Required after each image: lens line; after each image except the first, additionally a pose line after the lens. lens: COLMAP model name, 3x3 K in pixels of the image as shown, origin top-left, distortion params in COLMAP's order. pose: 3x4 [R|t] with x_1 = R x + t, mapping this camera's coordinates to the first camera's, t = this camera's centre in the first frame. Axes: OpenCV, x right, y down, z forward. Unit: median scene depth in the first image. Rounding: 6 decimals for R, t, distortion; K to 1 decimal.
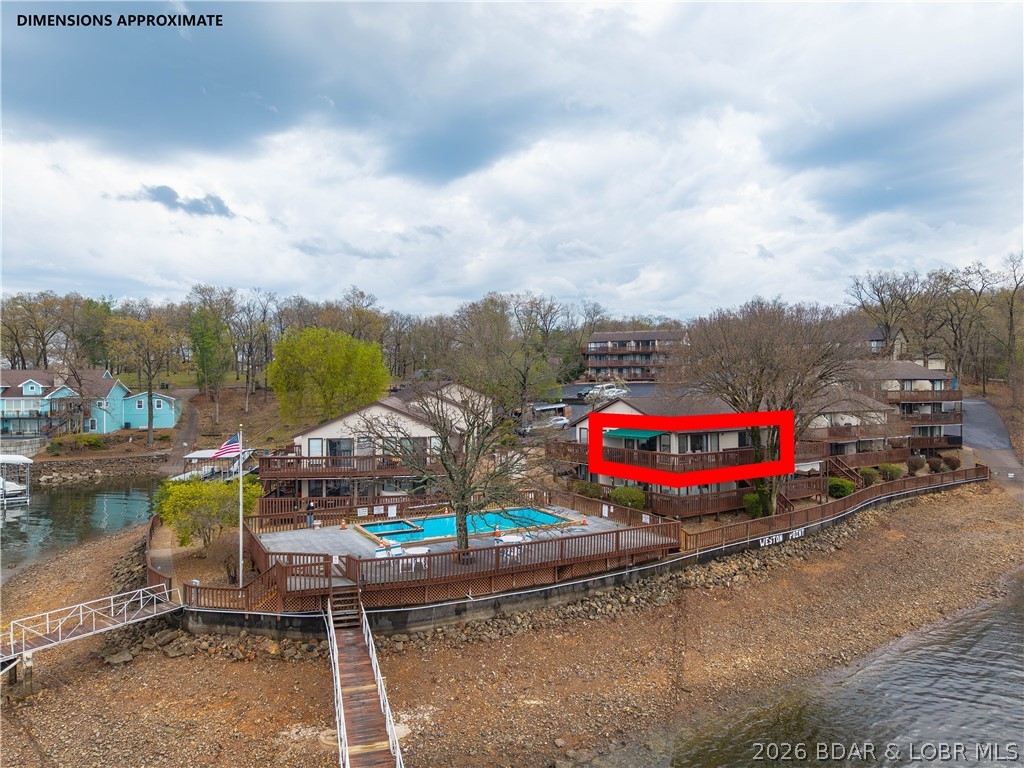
lens RADIAL K [[679.5, 0, 512.0], [0, 679.5, 384.0], [0, 0, 1]] dist [0.050483, -0.058152]
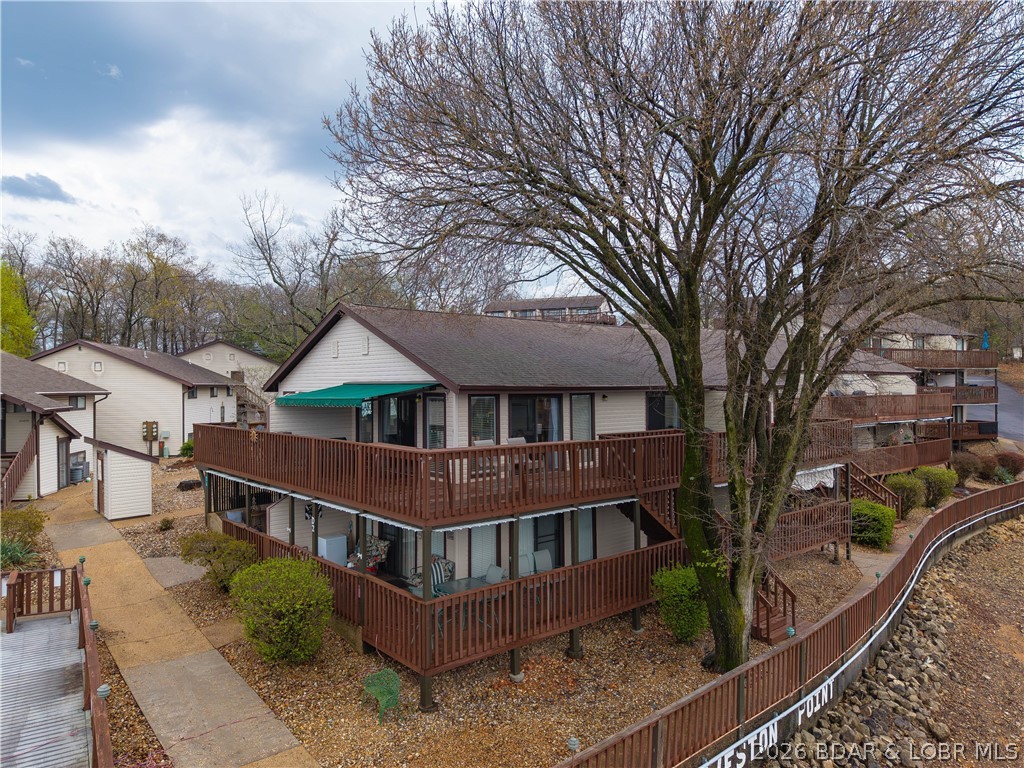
lens RADIAL K [[679.5, 0, 512.0], [0, 679.5, 384.0], [0, 0, 1]] dist [0.050483, -0.058152]
pose [[0.996409, -0.000295, 0.084664, 0.211940], [0.000565, 0.999995, -0.003174, 0.063722], [-0.084663, 0.003211, 0.996404, 0.591091]]
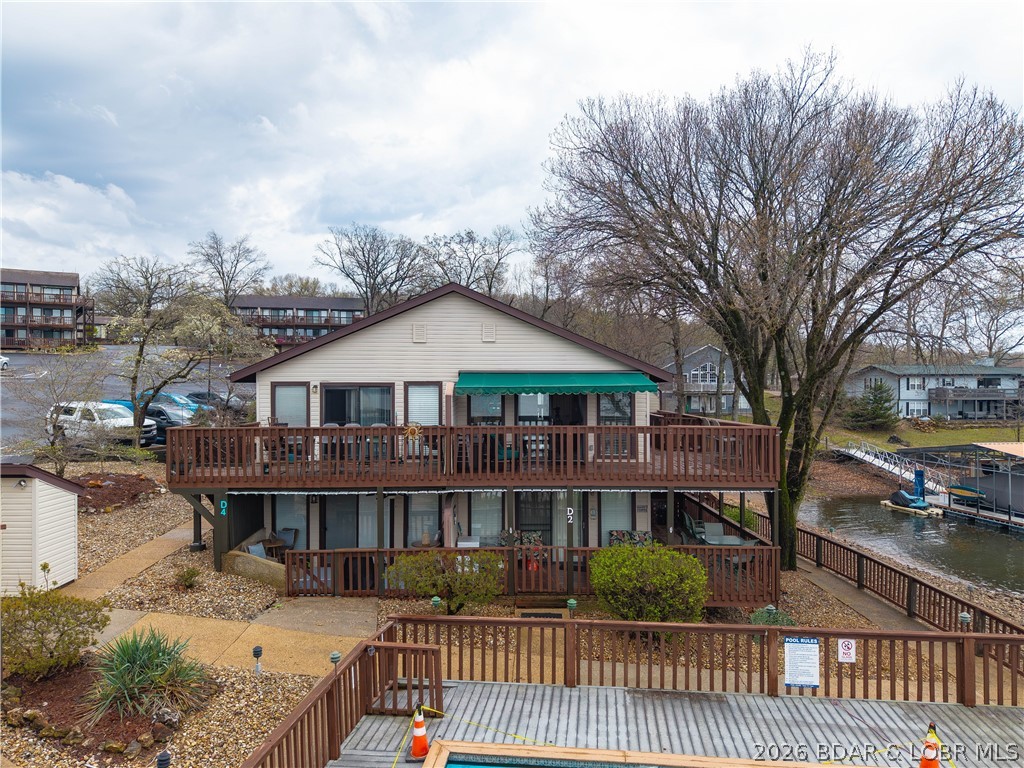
lens RADIAL K [[679.5, 0, 512.0], [0, 679.5, 384.0], [0, 0, 1]] dist [0.050483, -0.058152]
pose [[0.569297, 0.007769, 0.822095, -0.125994], [-0.007462, 0.999963, -0.004282, 0.069014], [-0.822098, -0.003696, 0.569334, 0.736288]]
